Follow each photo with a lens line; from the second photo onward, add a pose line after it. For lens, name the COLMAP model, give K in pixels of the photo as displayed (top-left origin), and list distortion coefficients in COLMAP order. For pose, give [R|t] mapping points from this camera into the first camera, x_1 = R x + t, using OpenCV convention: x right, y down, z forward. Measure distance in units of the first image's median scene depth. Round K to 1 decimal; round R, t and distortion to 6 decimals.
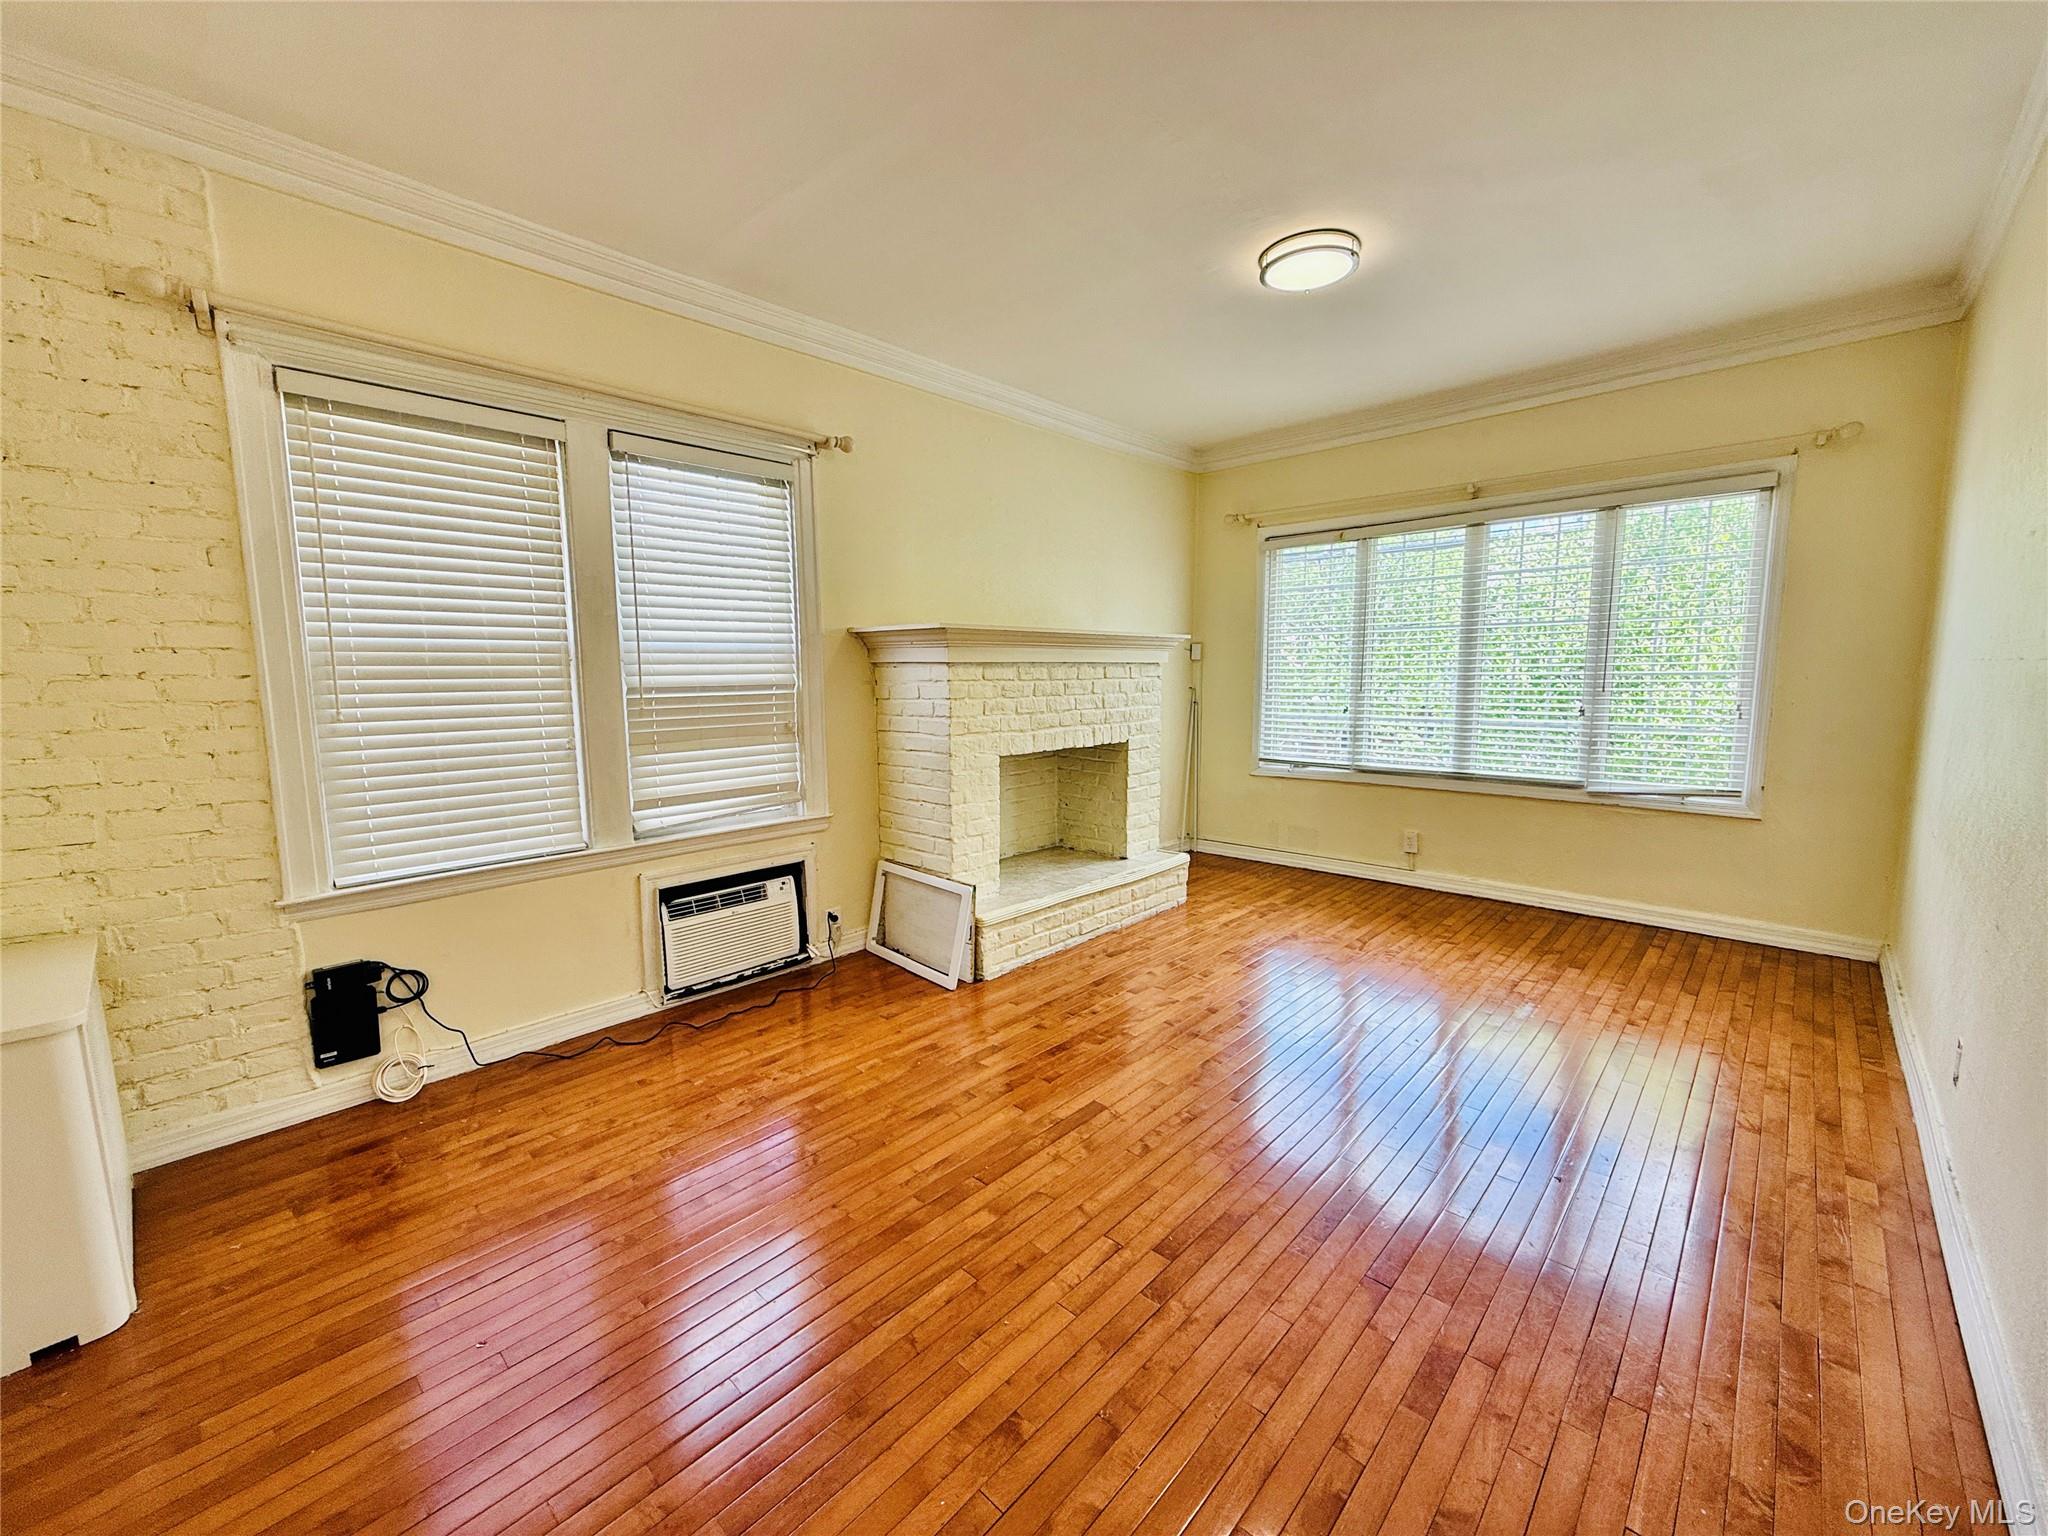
lens RADIAL K [[822.5, 0, 1024.0], [0, 822.5, 768.0], [0, 0, 1]] dist [-0.009040, 0.000037]
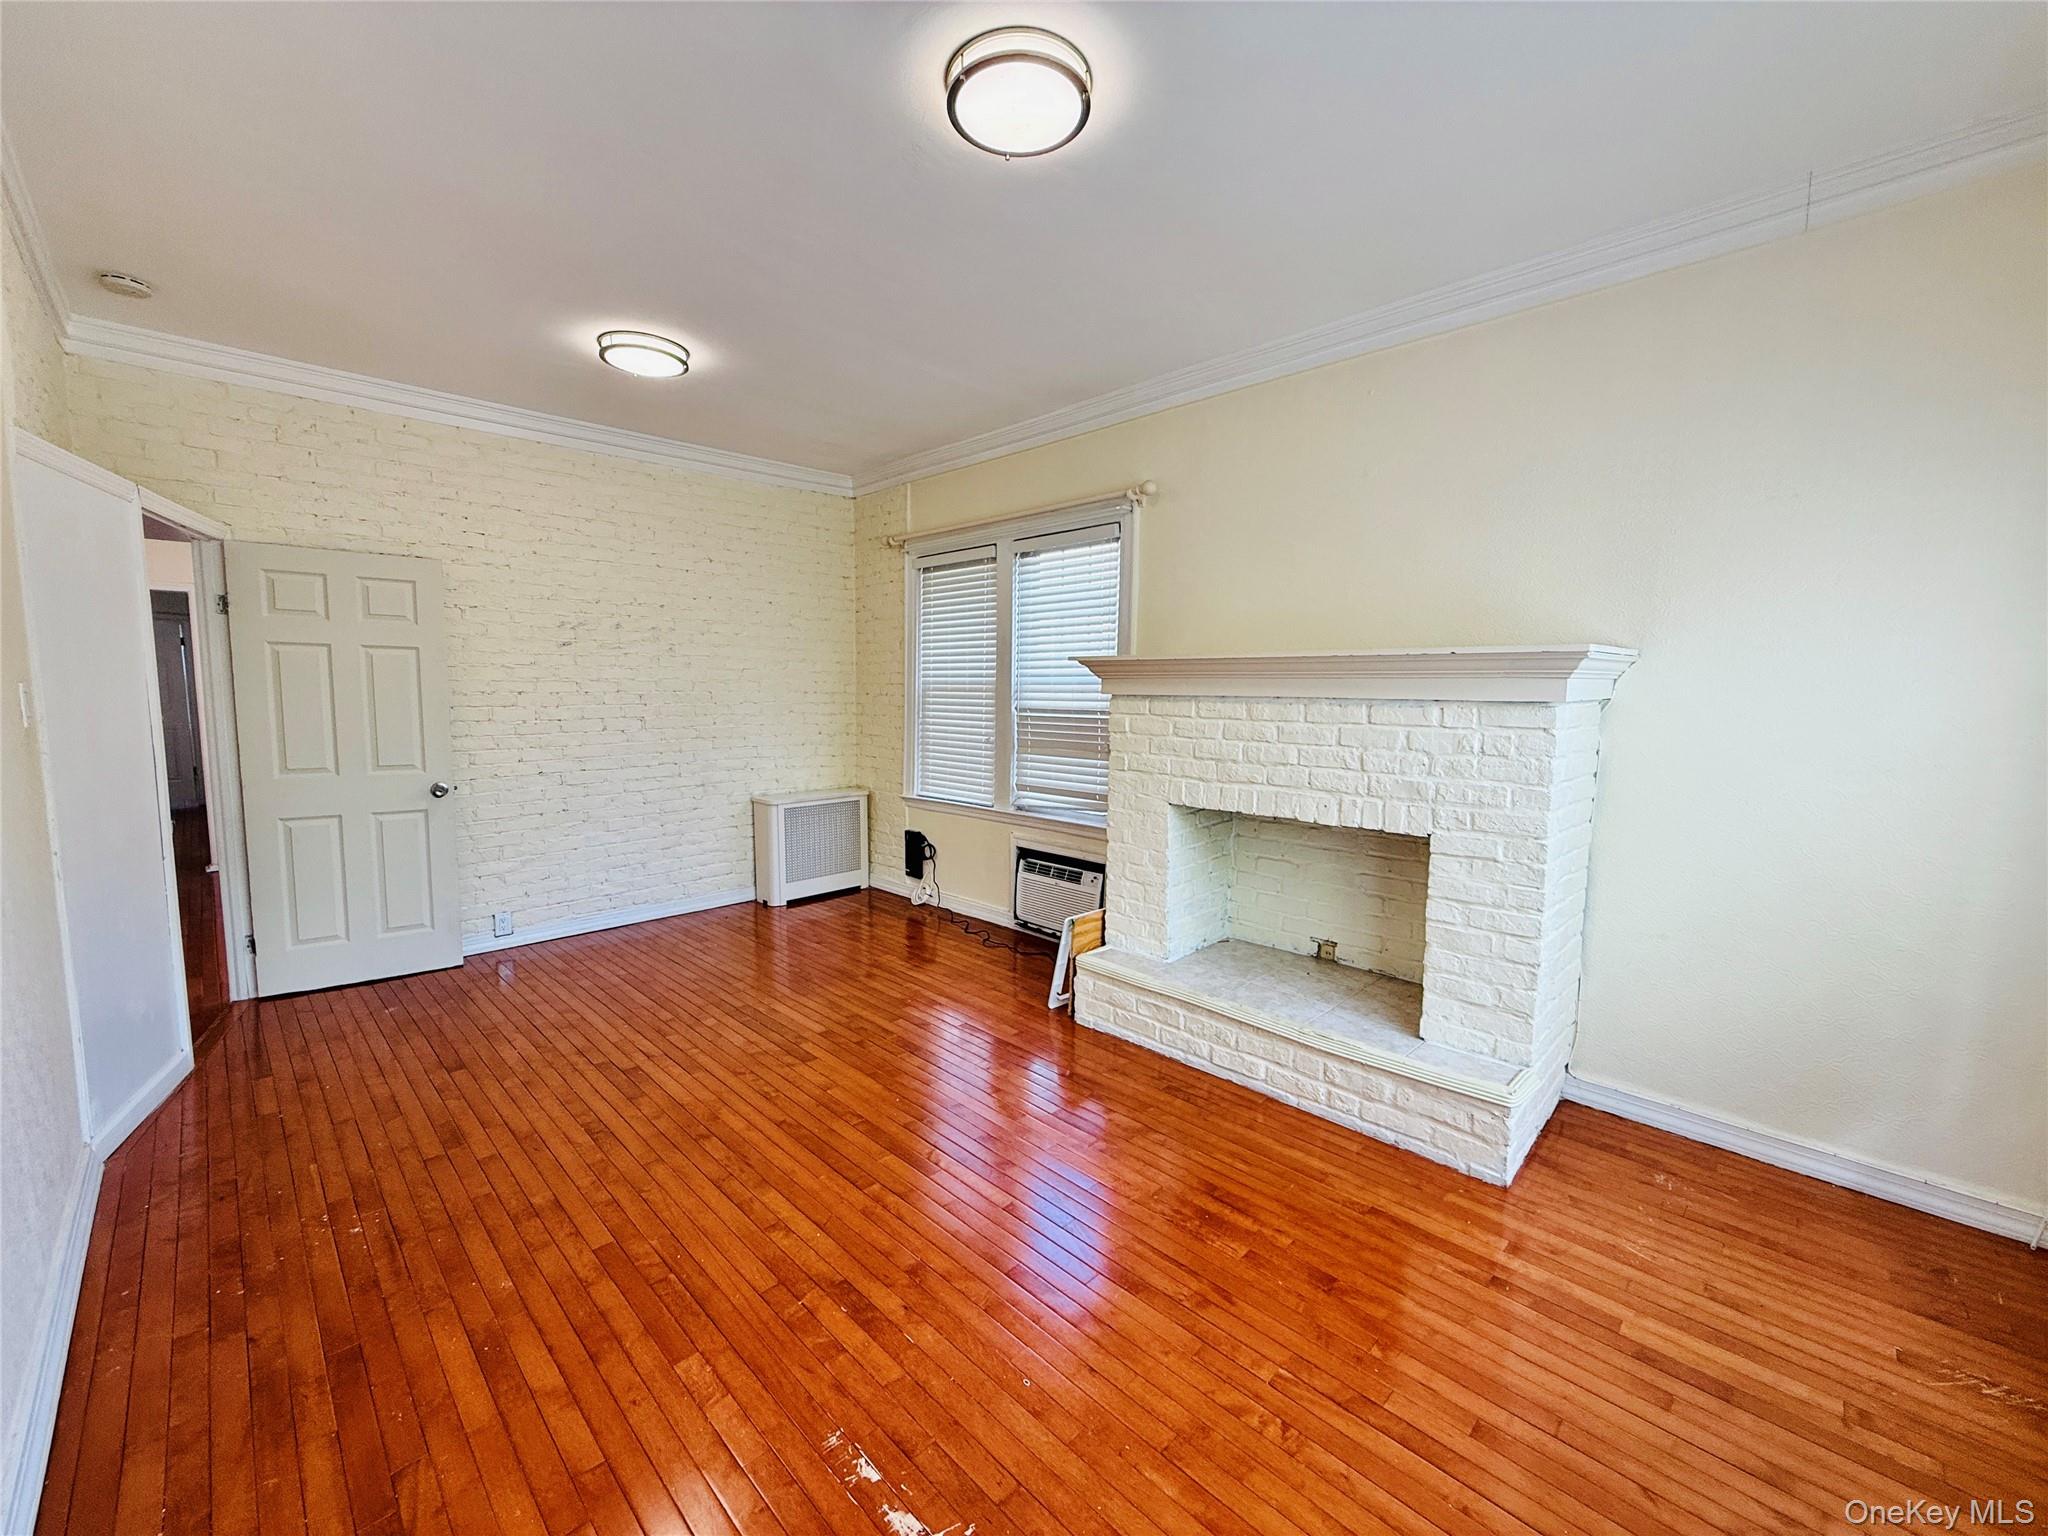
lens RADIAL K [[822.5, 0, 1024.0], [0, 822.5, 768.0], [0, 0, 1]] dist [-0.009040, 0.000037]
pose [[-0.038611, 0.104754, -0.993748, 0.983238], [-0.127015, 0.985909, 0.108863, -0.148577], [0.991149, 0.130424, -0.024761, 1.020471]]
